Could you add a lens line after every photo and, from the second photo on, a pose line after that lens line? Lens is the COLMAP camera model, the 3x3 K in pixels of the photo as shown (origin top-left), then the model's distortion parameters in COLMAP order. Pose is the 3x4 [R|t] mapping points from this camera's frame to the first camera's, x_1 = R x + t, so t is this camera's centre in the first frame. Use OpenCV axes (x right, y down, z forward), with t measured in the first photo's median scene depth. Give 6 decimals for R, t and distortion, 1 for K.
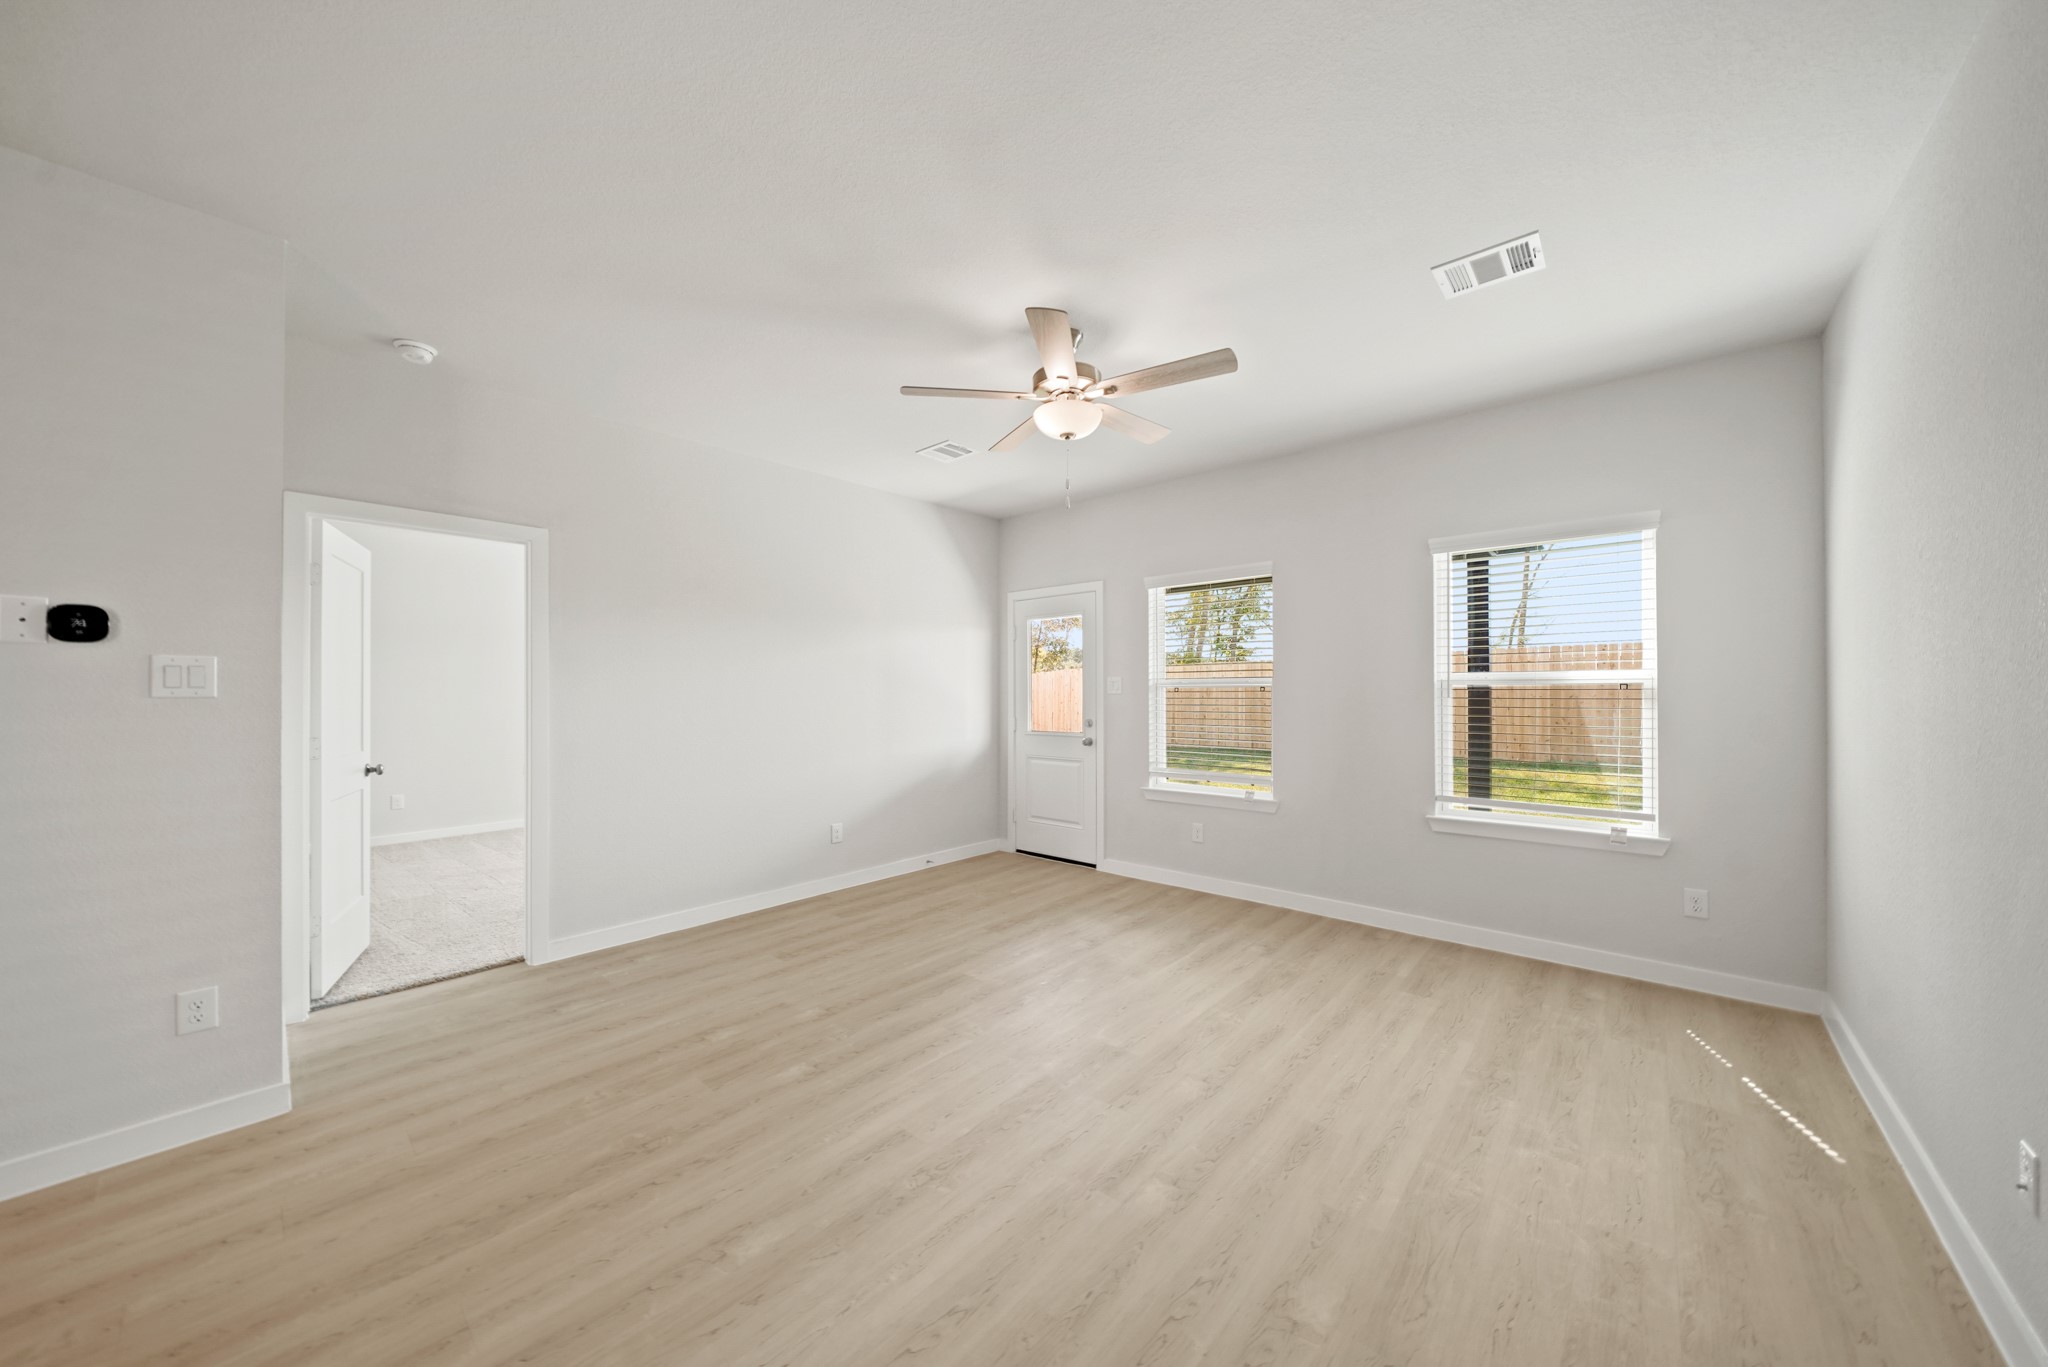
lens RADIAL K [[719.8, 0, 998.7], [0, 719.8, 683.3], [0, 0, 1]] dist [0.001296, -0.000084]
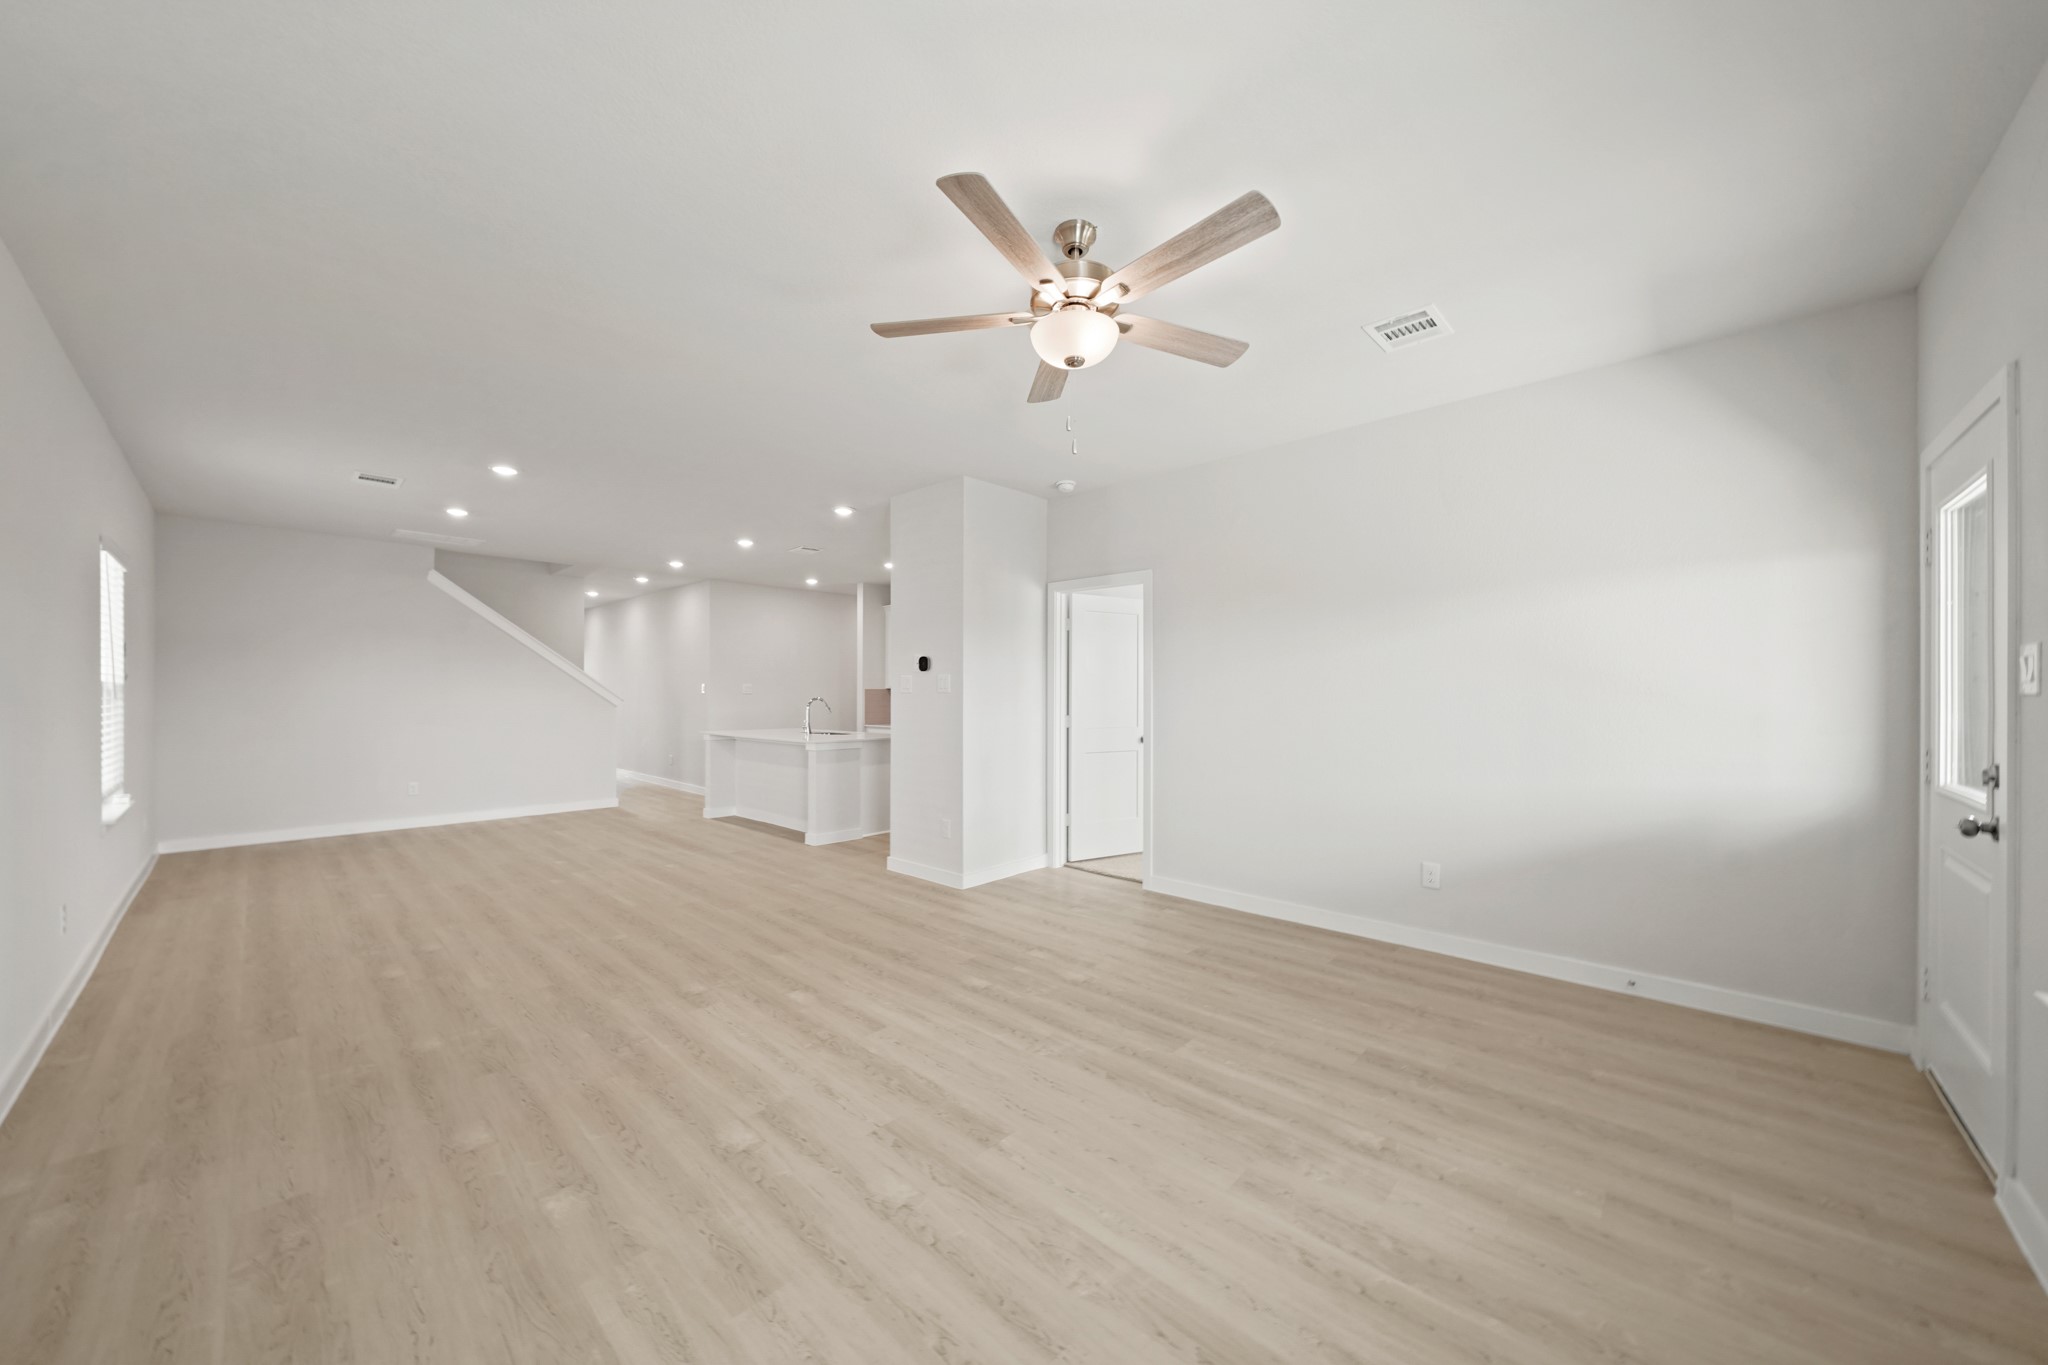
lens RADIAL K [[694.8, 0, 1015.3], [0, 694.8, 709.5], [0, 0, 1]] dist [0.000172, -0.000001]
pose [[-0.006619, 0.025845, -0.999644, 0.730710], [0.015396, 0.999550, 0.025741, 0.010625], [0.999860, -0.015220, -0.007014, 0.824867]]
